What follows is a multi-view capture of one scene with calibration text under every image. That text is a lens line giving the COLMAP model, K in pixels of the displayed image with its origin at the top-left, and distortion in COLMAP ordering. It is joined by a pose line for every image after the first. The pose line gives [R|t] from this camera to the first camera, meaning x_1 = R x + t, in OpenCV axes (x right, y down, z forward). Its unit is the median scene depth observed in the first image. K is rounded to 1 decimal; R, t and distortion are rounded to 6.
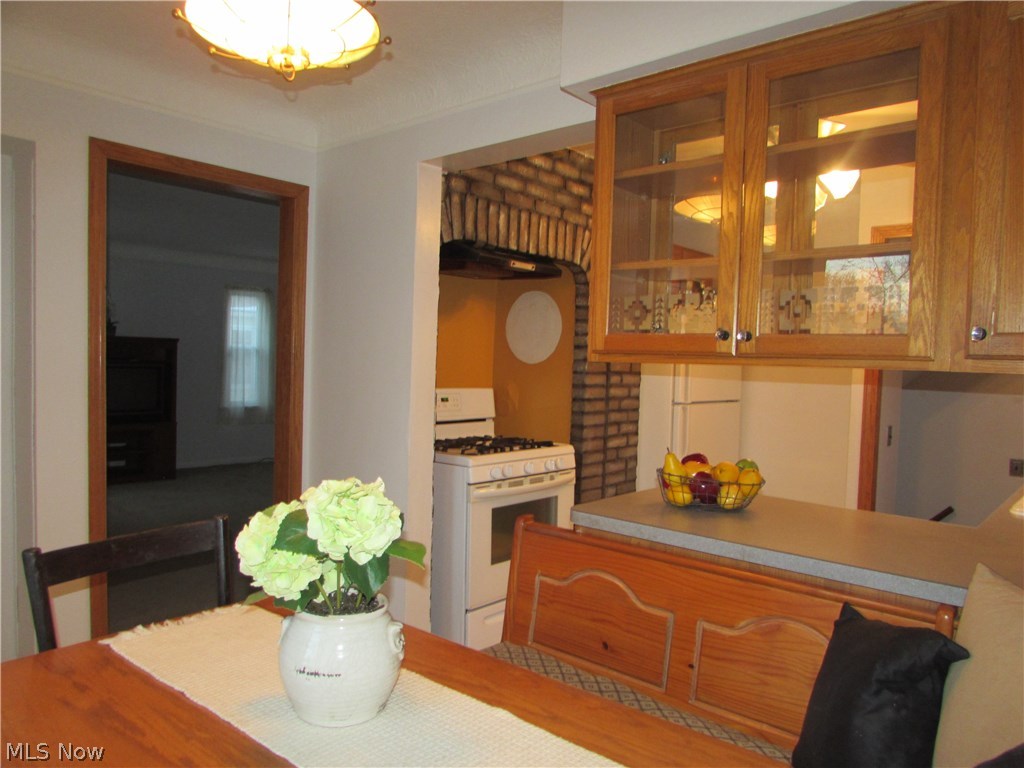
lens RADIAL K [[714.5, 0, 512.0], [0, 714.5, 384.0], [0, 0, 1]] dist [0.001819, 0.001234]
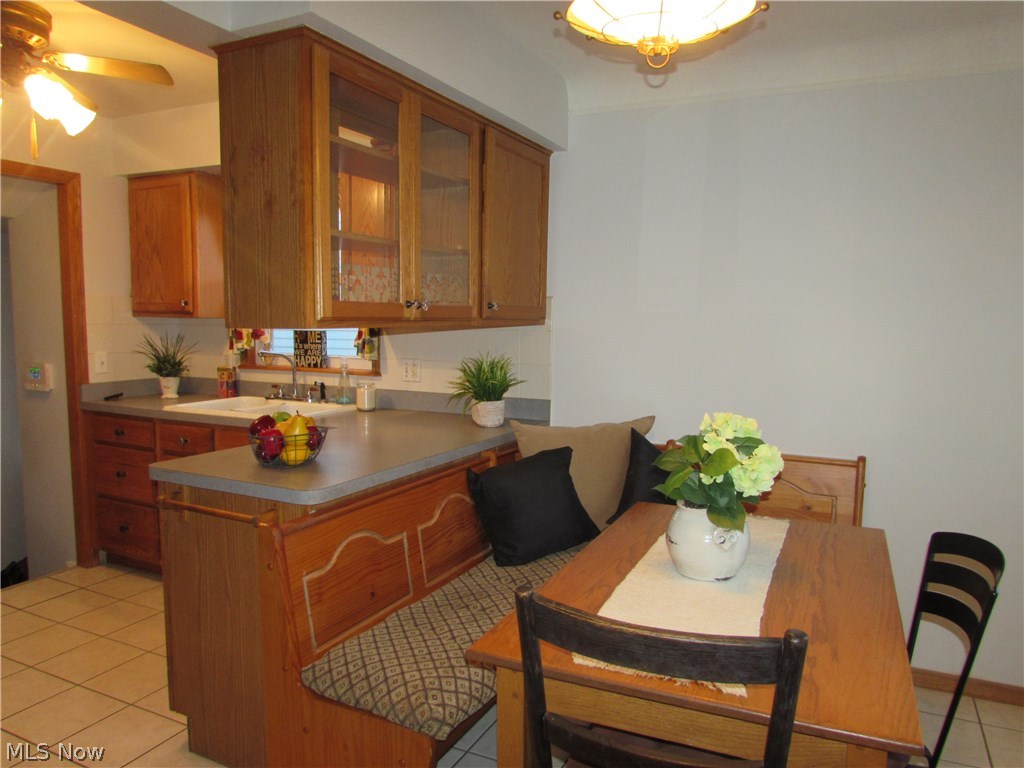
lens RADIAL K [[714.5, 0, 512.0], [0, 714.5, 384.0], [0, 0, 1]] dist [0.001819, 0.001234]
pose [[-0.245997, -0.124004, 0.961306, -1.001781], [0.014799, 0.991186, 0.131645, -0.093220], [-0.969158, 0.046611, -0.241994, 1.139307]]
